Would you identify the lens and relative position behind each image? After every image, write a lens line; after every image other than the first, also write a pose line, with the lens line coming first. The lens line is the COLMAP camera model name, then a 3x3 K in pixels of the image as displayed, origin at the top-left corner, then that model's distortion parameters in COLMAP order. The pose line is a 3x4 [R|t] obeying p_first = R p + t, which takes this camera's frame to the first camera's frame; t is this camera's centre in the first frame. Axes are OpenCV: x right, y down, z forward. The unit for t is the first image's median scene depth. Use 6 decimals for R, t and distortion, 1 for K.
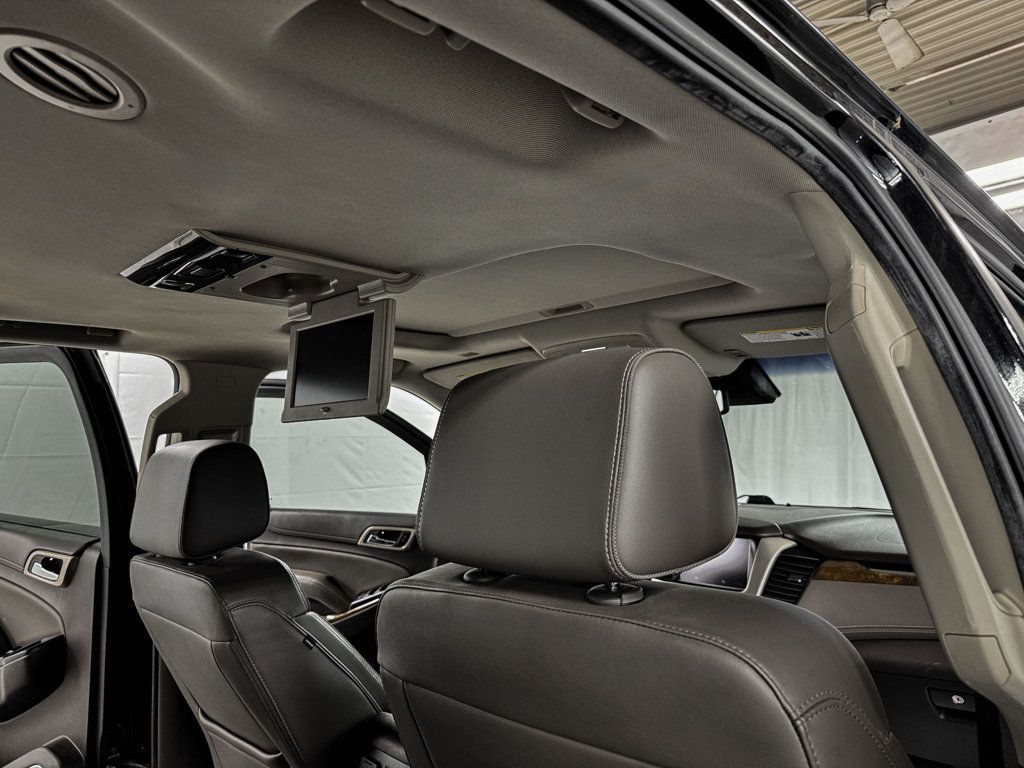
lens RADIAL K [[734.6, 0, 512.0], [0, 734.6, 384.0], [0, 0, 1]] dist [-0.001618, -0.002978]
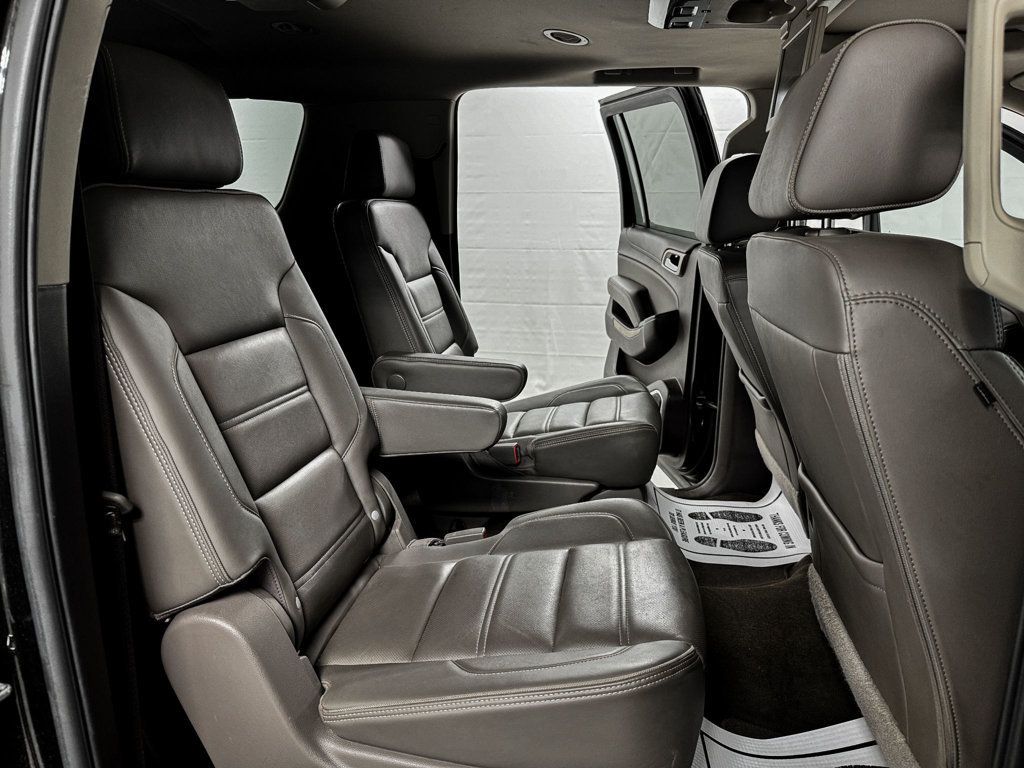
lens RADIAL K [[734.6, 0, 512.0], [0, 734.6, 384.0], [0, 0, 1]] dist [-0.001618, -0.002978]
pose [[0.625226, 0.205751, -0.752834, 0.283149], [0.052971, 0.951211, 0.303960, 0.037865], [0.778644, -0.229922, 0.583823, -0.095383]]
